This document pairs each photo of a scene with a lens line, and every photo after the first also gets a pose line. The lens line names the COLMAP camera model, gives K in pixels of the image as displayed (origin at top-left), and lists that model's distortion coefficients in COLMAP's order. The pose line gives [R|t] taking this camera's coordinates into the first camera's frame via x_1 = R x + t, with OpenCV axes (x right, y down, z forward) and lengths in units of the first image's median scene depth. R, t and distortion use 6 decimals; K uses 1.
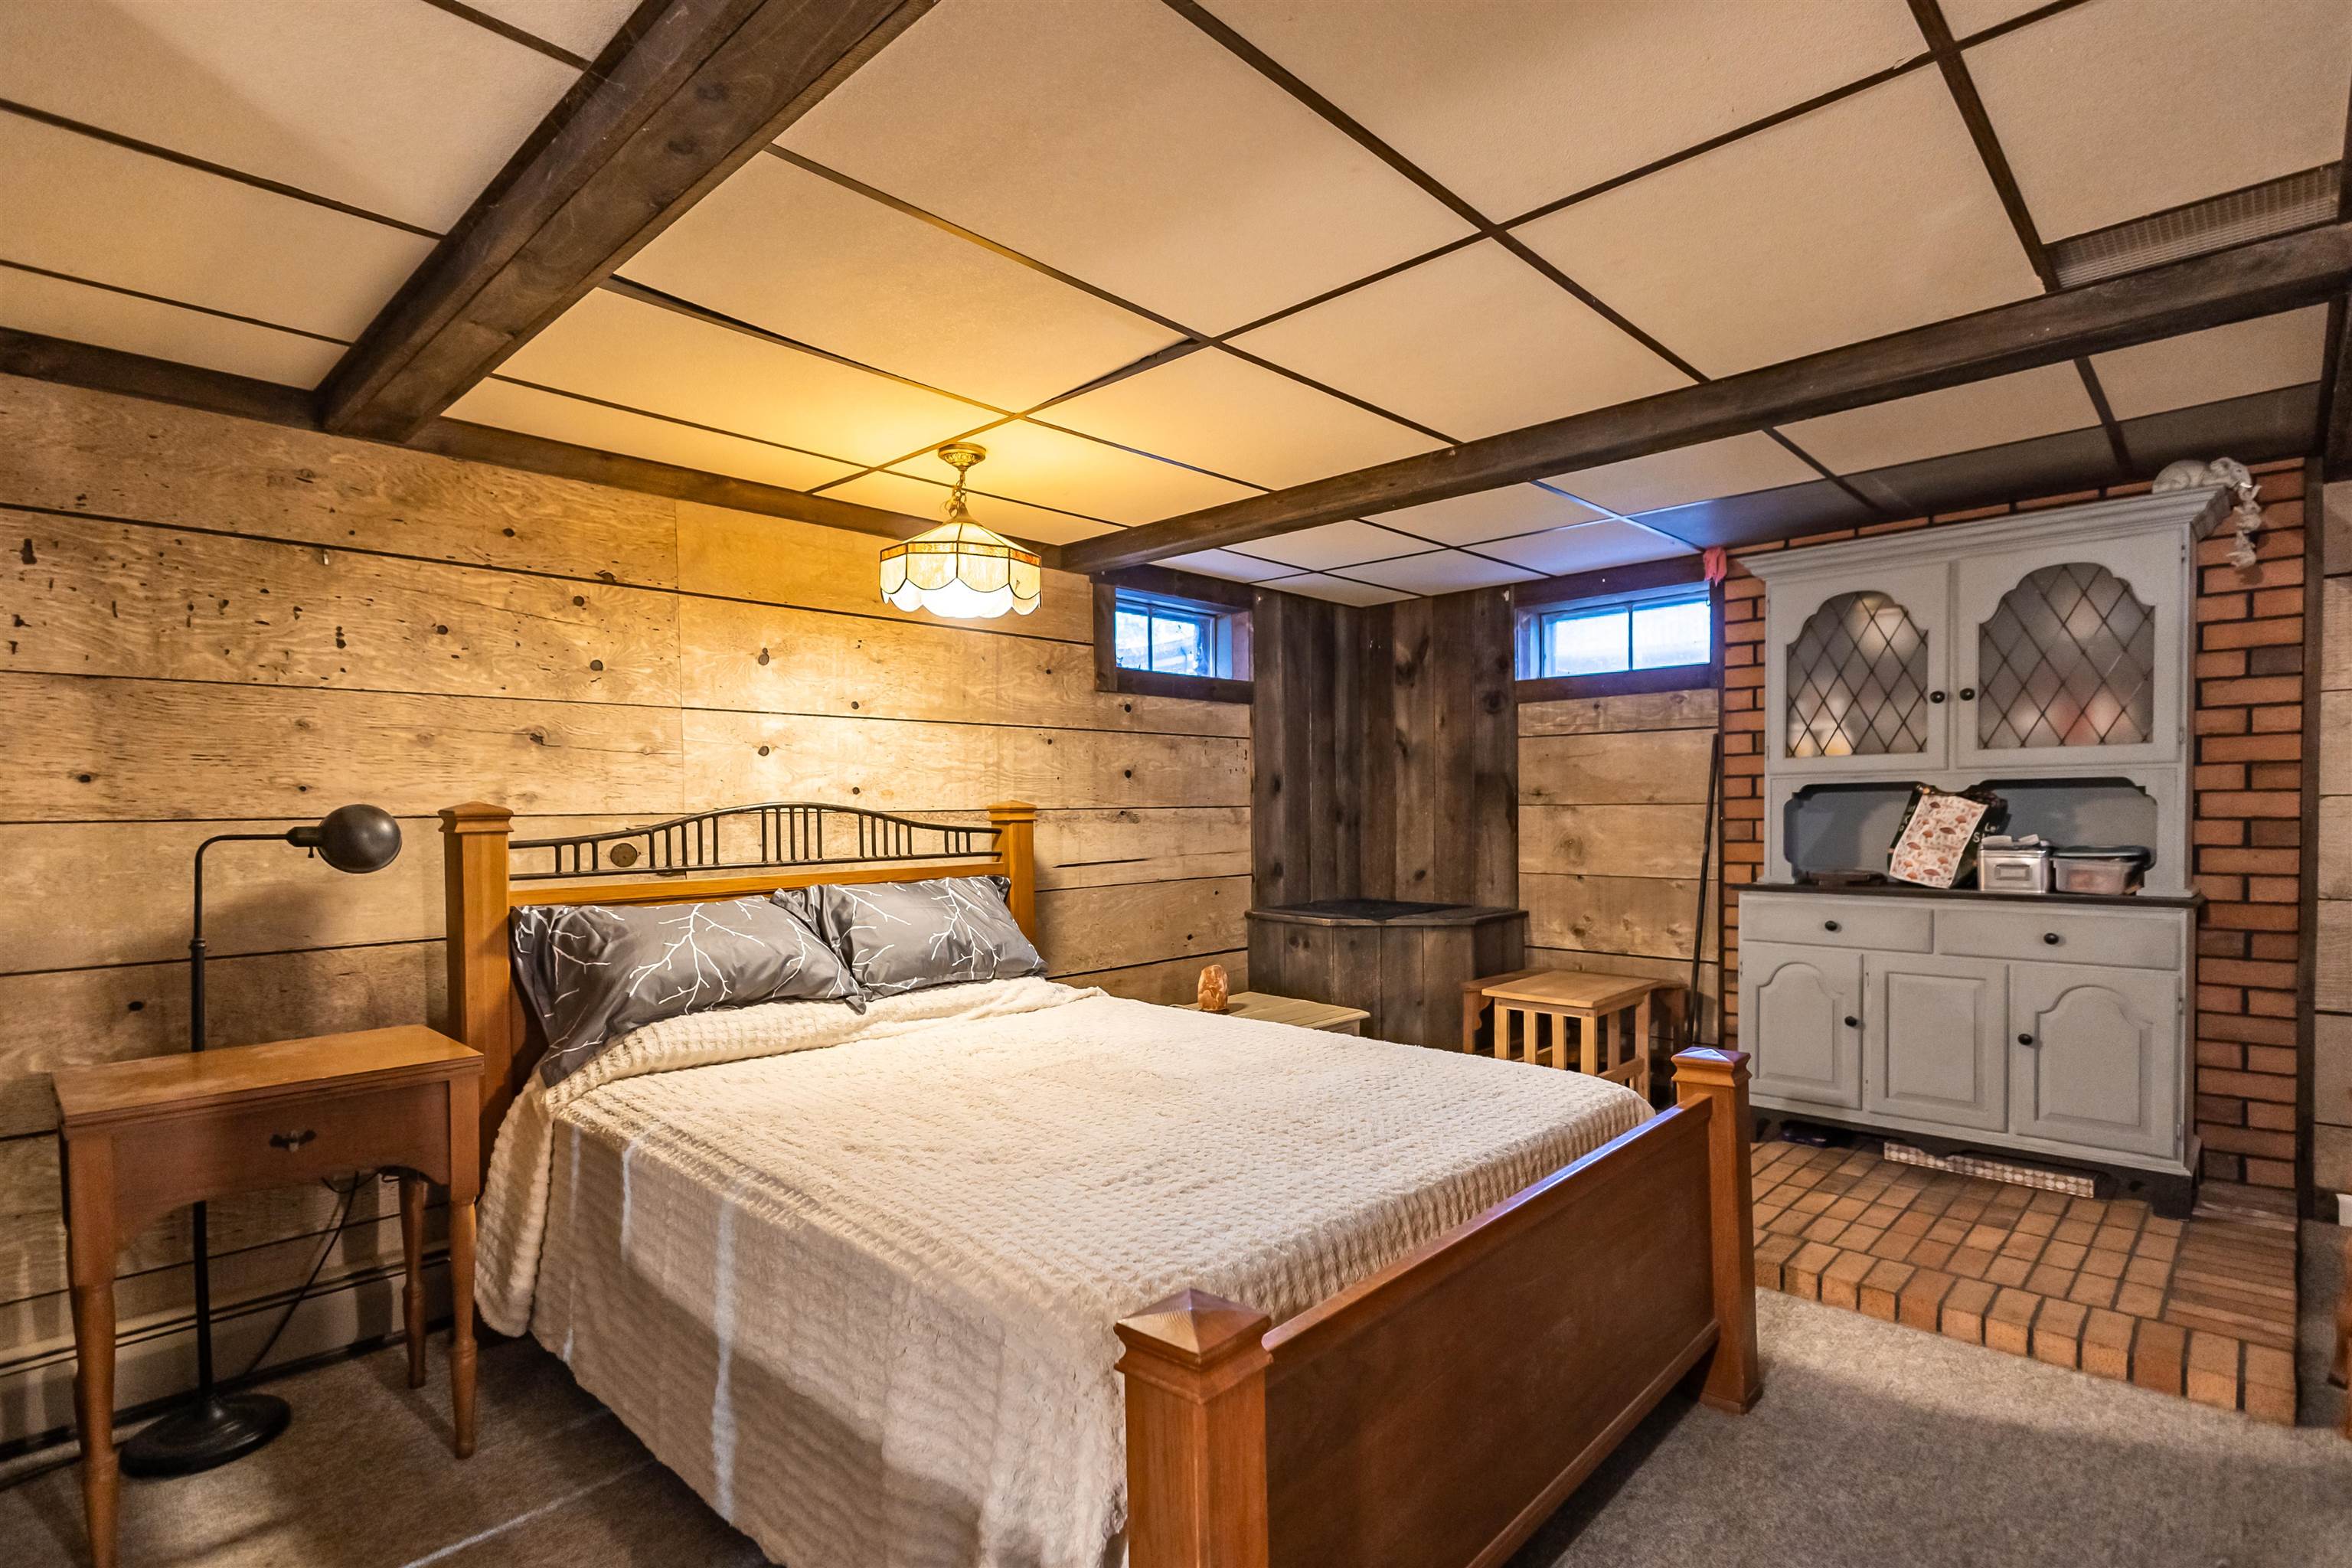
lens RADIAL K [[1148.3, 0, 1177.8], [0, 1148.3, 838.7], [0, 0, 1]] dist [0.013696, 0.000212]
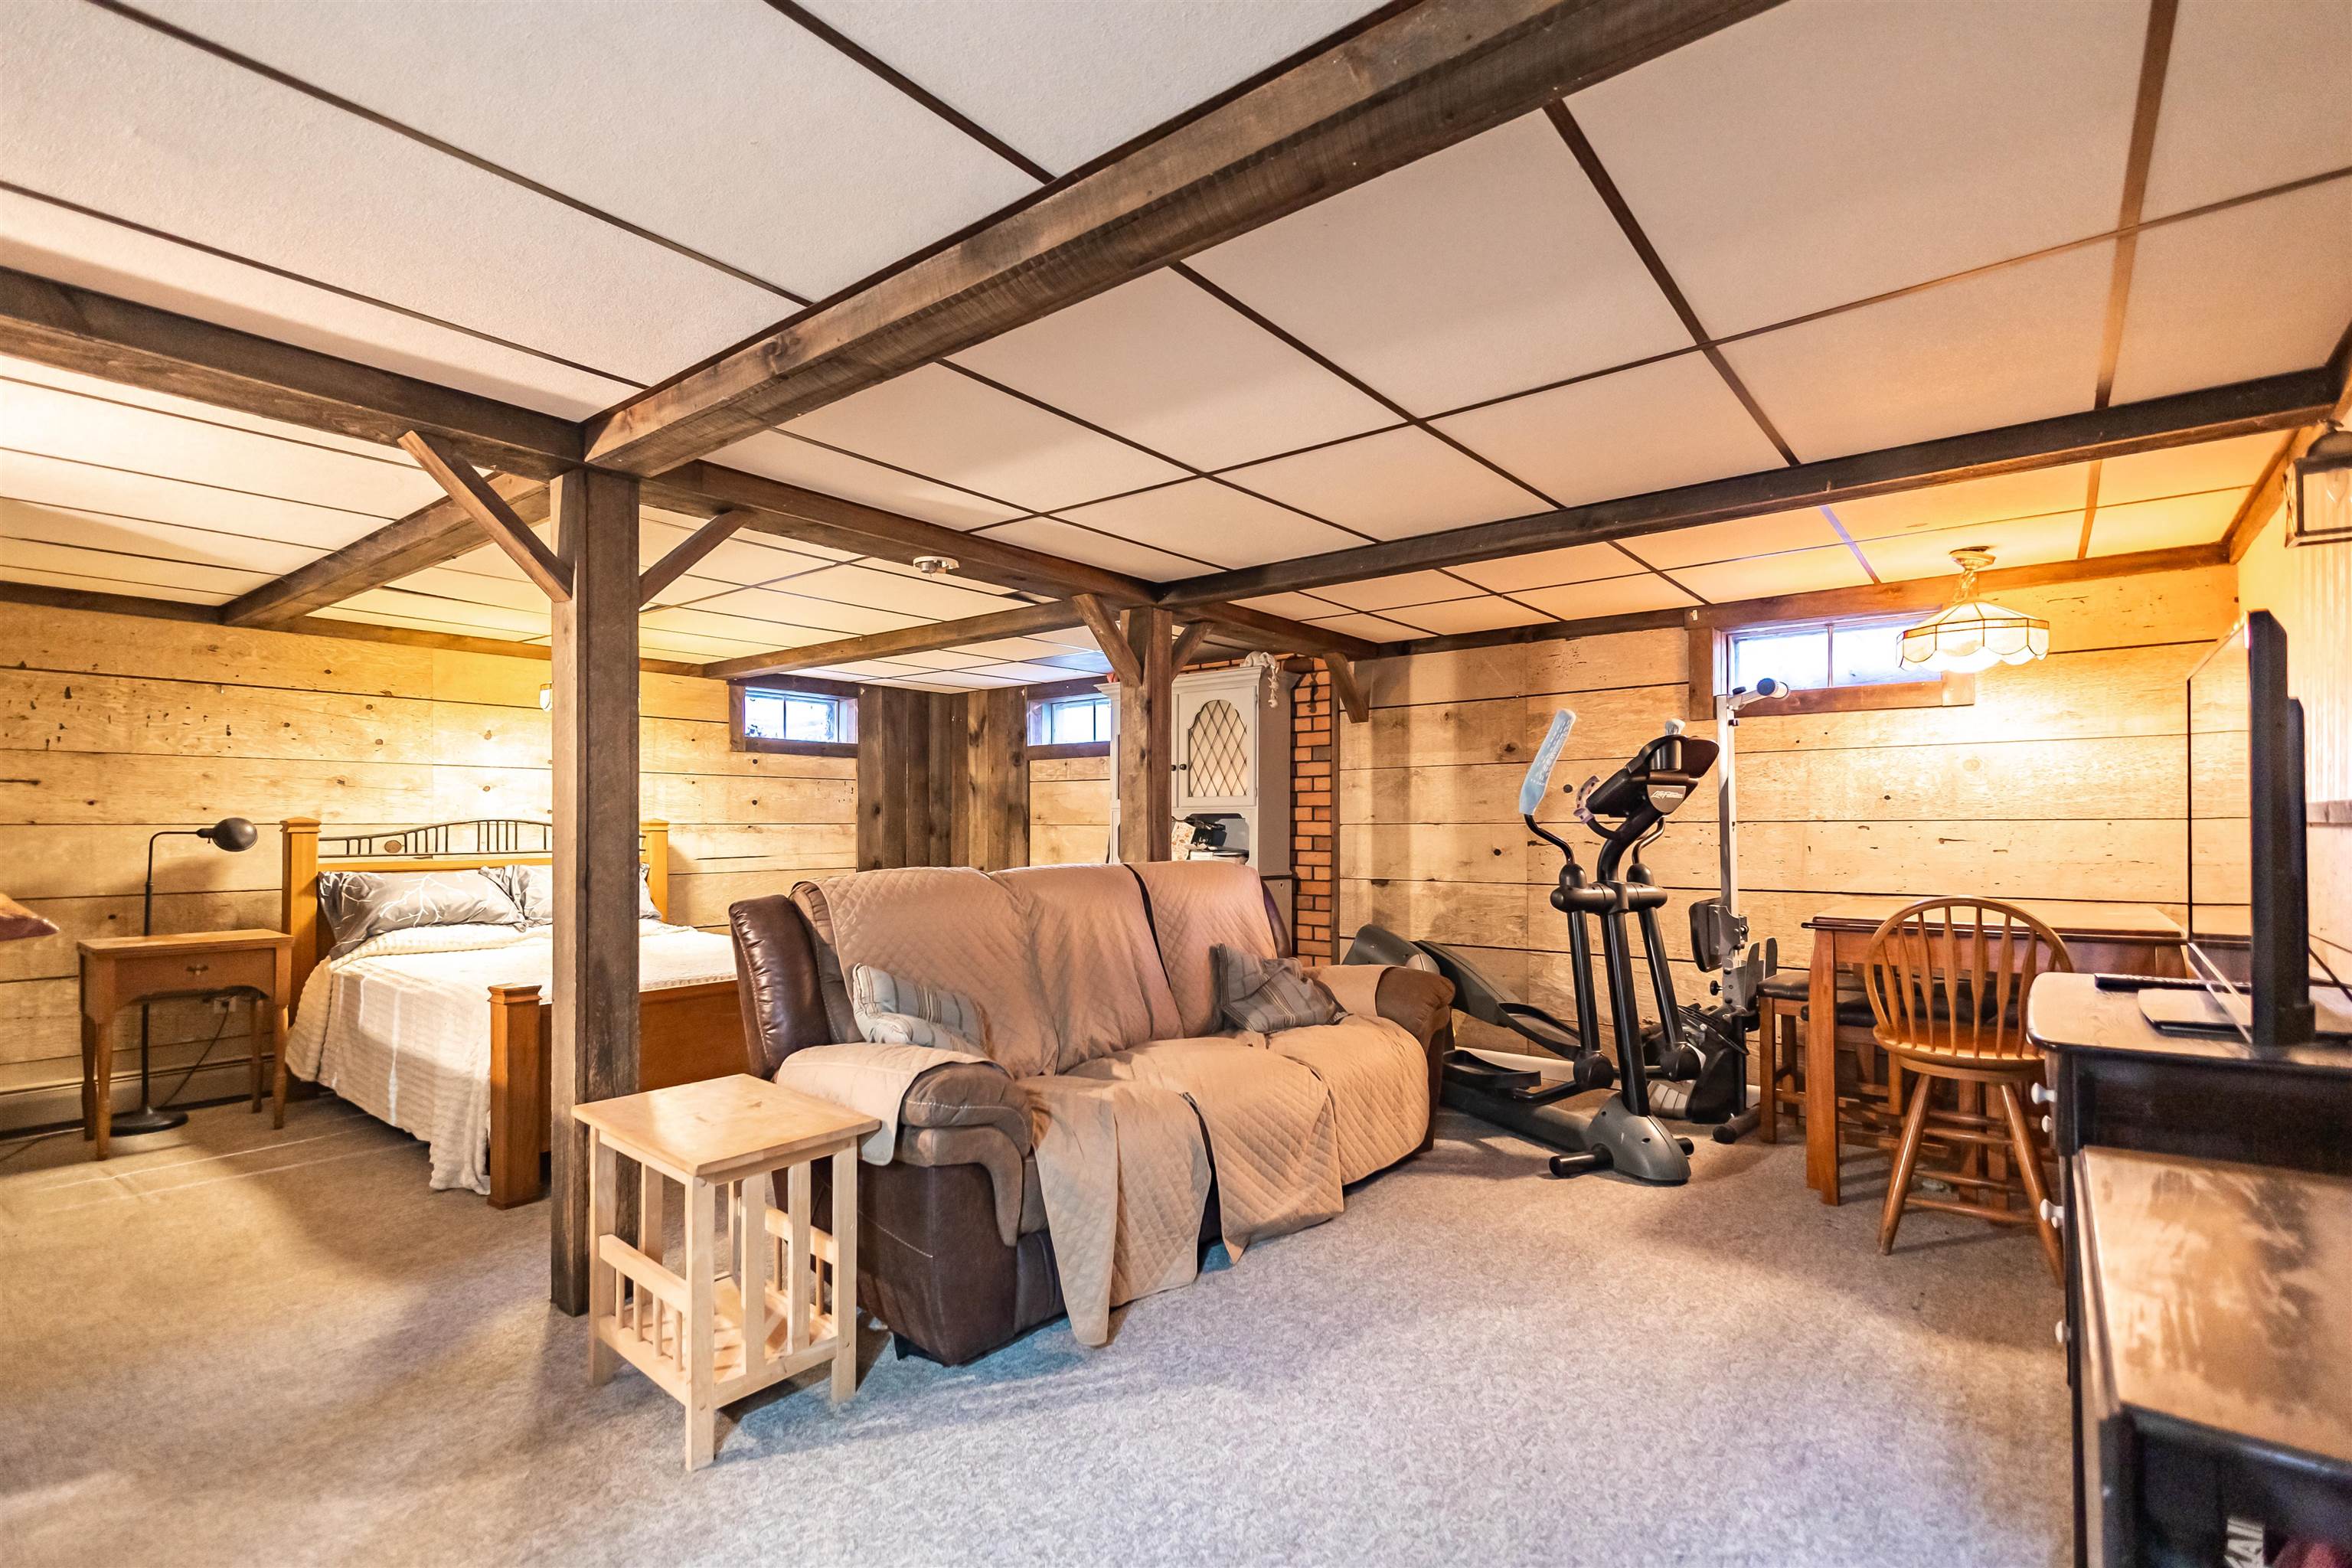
lens RADIAL K [[1092.6, 0, 1171.6], [0, 1092.6, 817.6], [0, 0, 1]] dist [0.011434, -0.000113]
pose [[0.996107, 0.011546, 0.087388, 0.532266], [-0.008532, 0.999358, -0.034787, 0.016784], [-0.087734, 0.033906, 0.995567, -0.749136]]
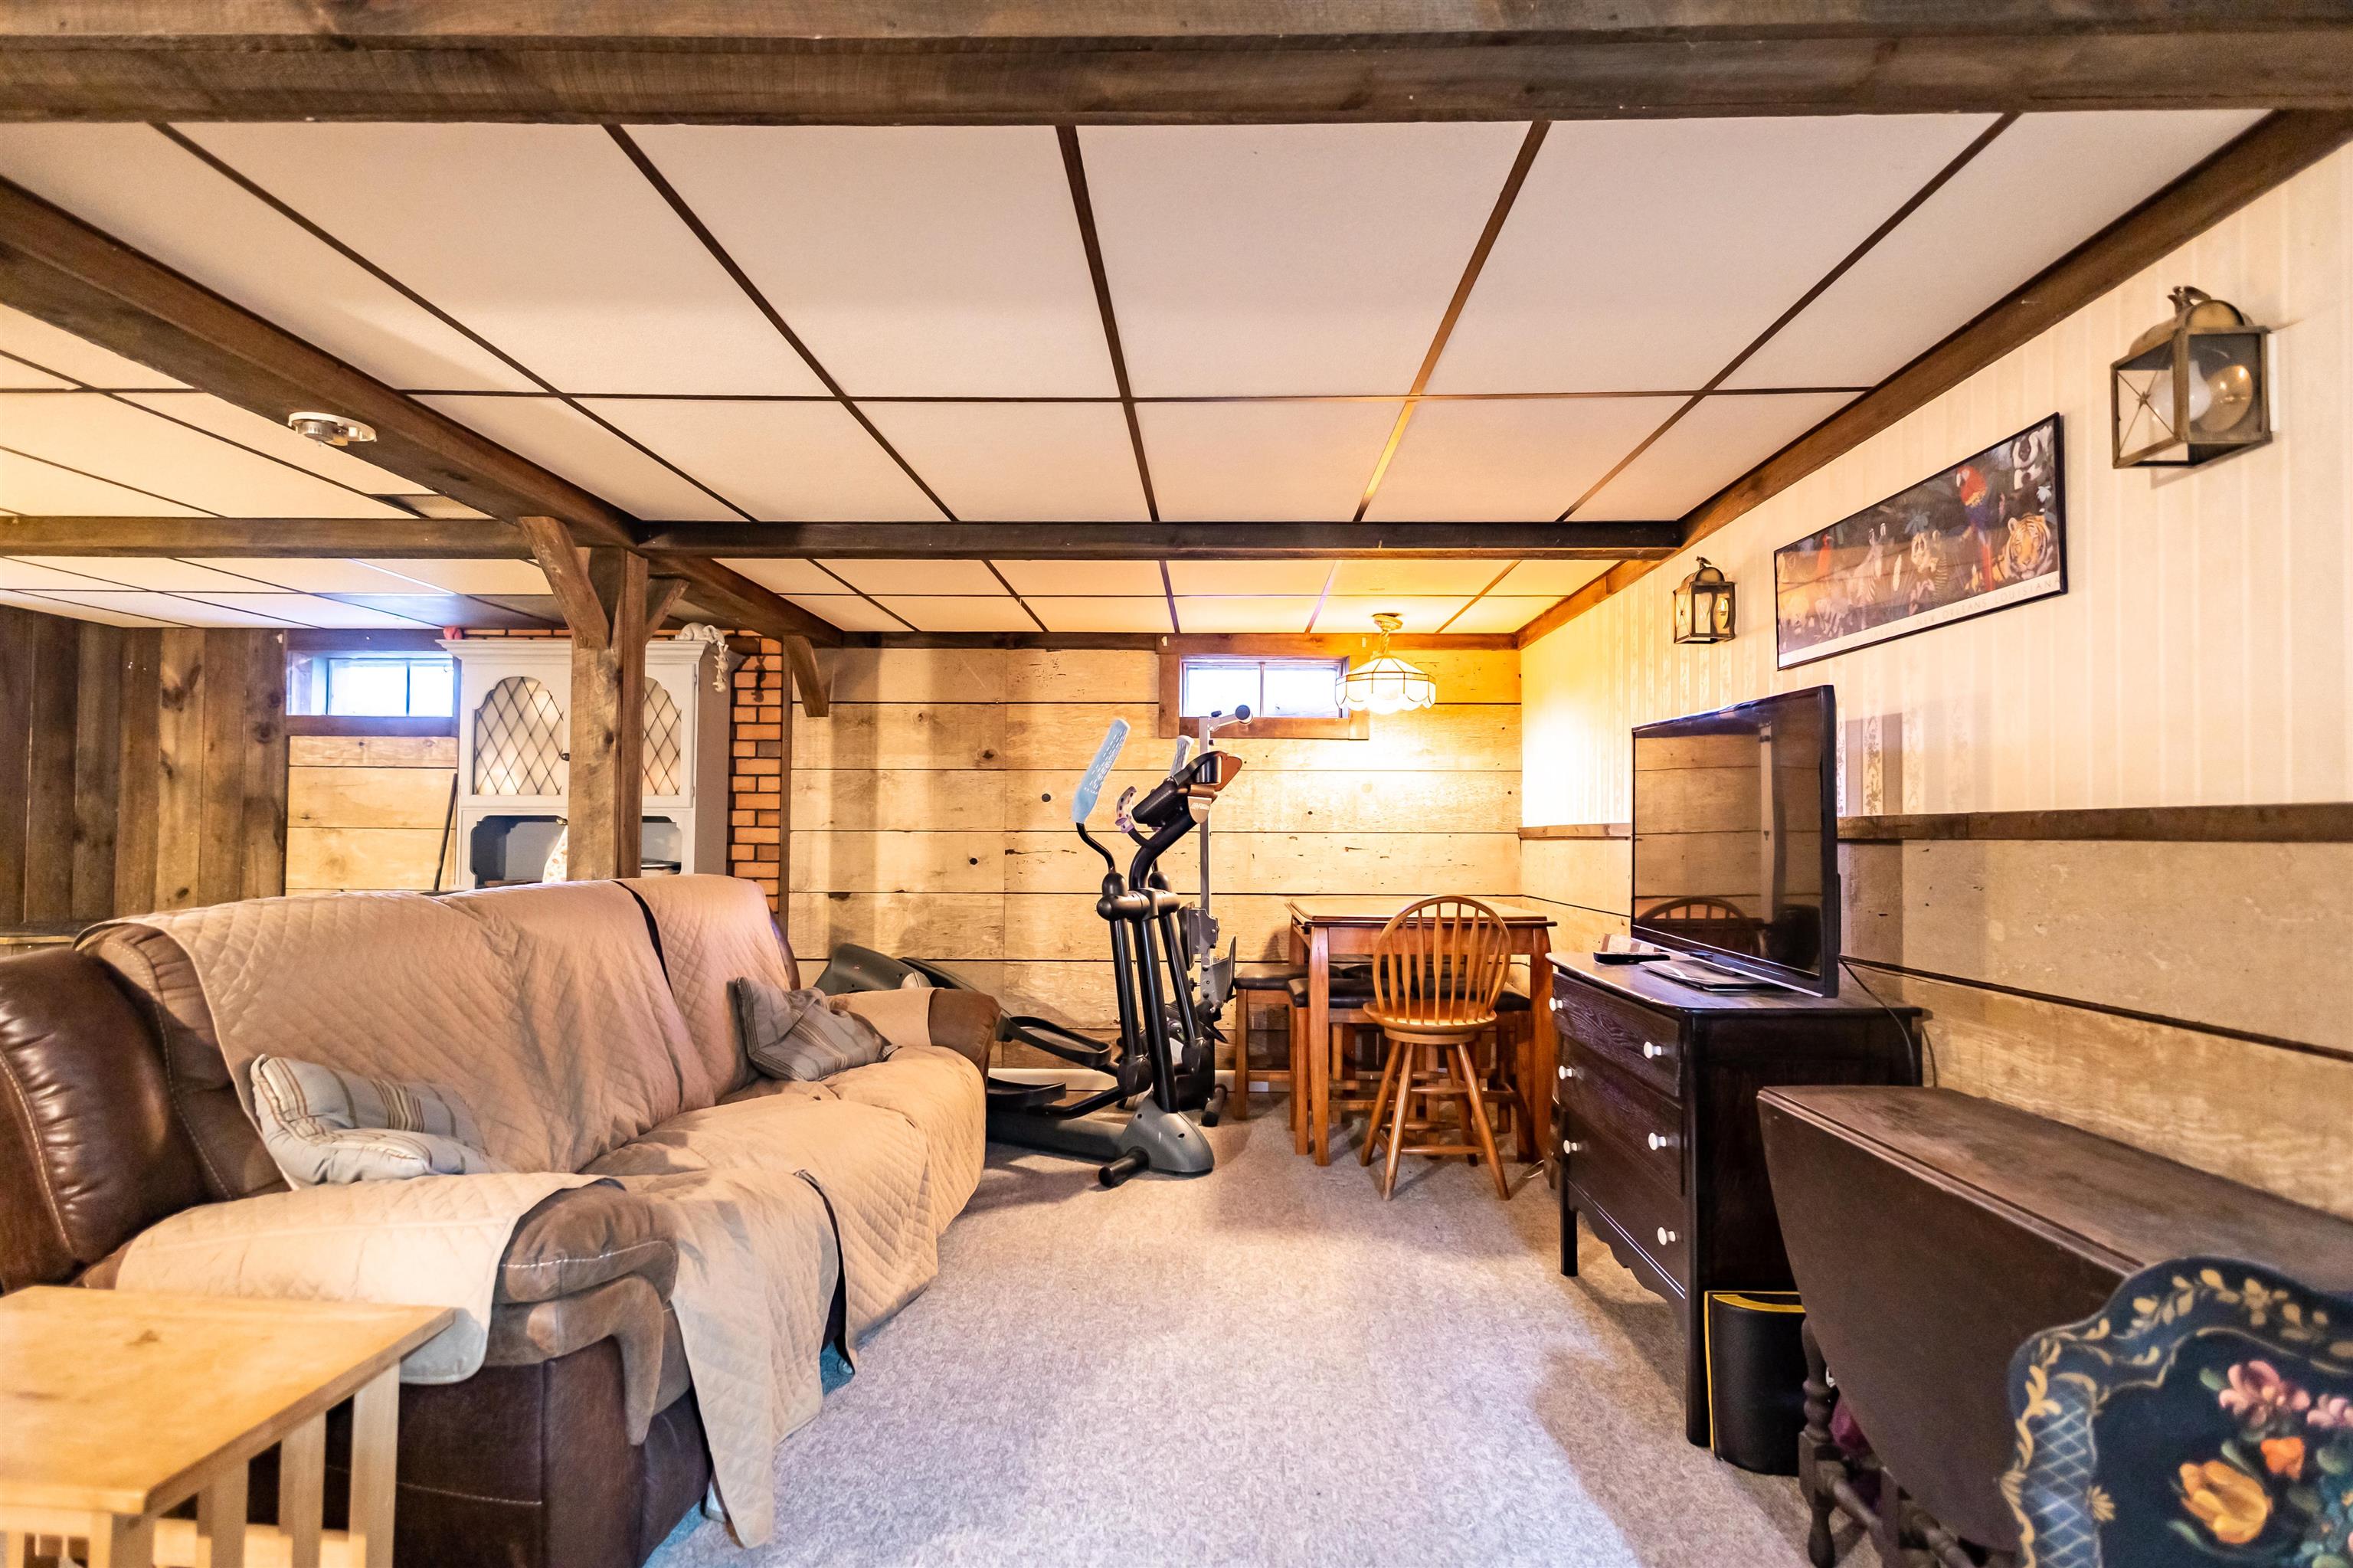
lens RADIAL K [[1094.5, 0, 1204.4], [0, 1094.5, 805.9], [0, 0, 1]] dist [0.006632, 0.000230]
pose [[0.732446, 0.035776, 0.679885, 0.330282], [0.002024, 0.998500, -0.054723, 0.014972], [-0.680822, 0.041458, 0.731274, -0.558048]]
